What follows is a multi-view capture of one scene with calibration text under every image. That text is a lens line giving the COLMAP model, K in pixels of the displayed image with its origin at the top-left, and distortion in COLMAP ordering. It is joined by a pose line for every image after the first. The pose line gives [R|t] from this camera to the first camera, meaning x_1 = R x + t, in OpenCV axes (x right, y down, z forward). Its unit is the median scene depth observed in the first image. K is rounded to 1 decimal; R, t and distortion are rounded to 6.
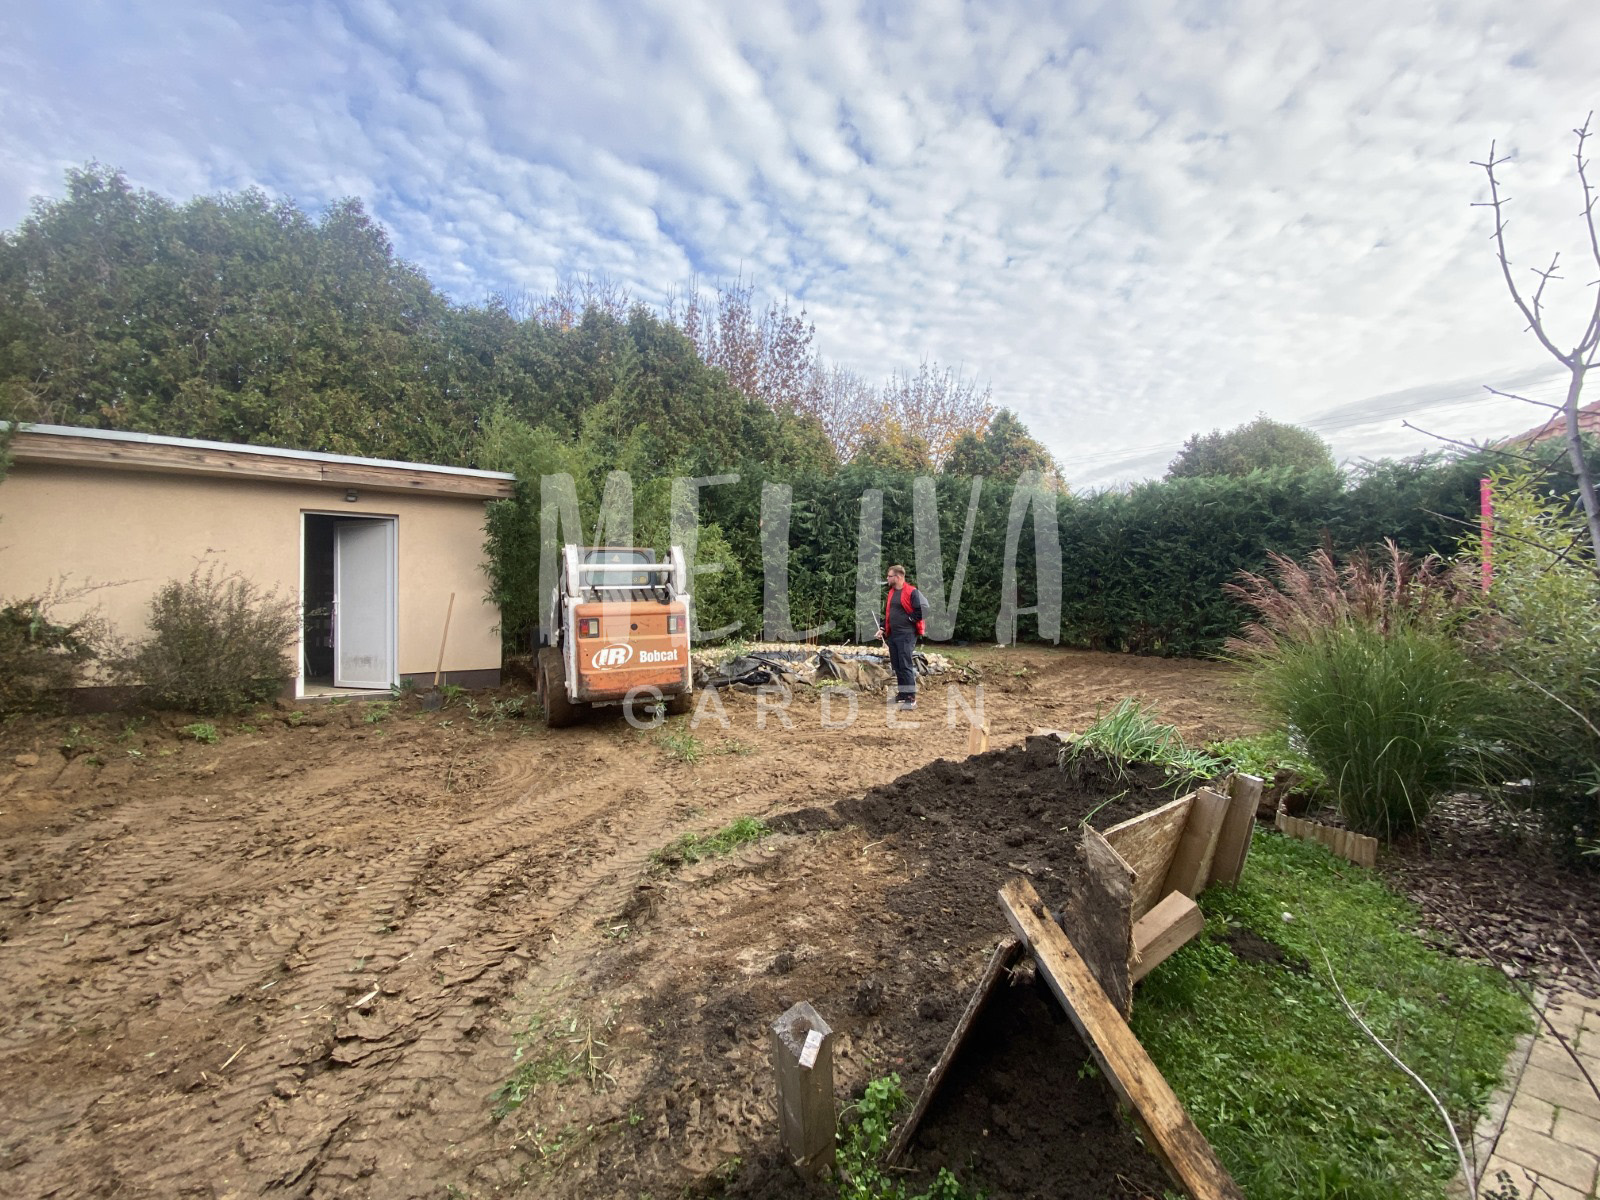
lens RADIAL K [[642.8, 0, 785.7], [0, 642.8, 600.2], [0, 0, 1]] dist [0.022102, -0.022387]
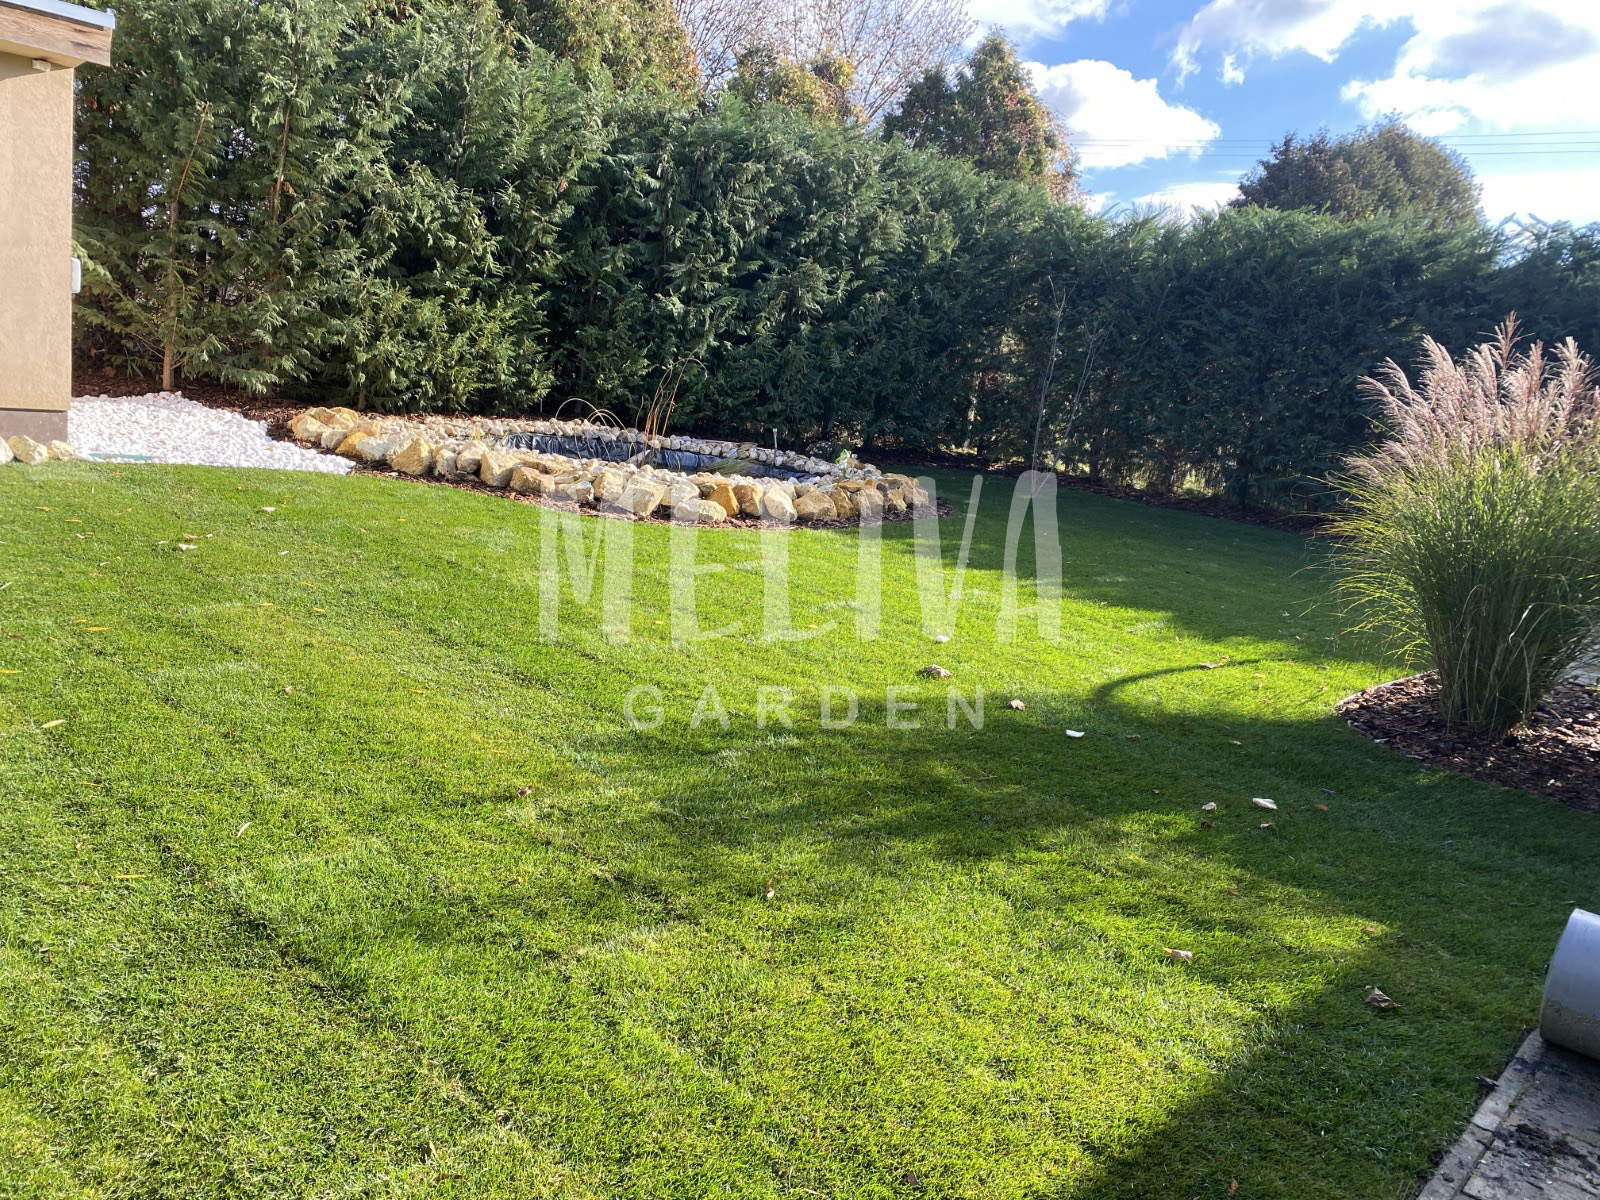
lens RADIAL K [[1218.6, 0, 800.0], [0, 1218.6, 600.0], [0, 0, 1]] dist [0.012908, -0.001506]
pose [[0.967871, 0.061645, 0.243774, -0.090286], [-0.106505, 0.978725, 0.175369, 0.018798], [-0.227777, -0.195698, 0.953845, -0.075888]]
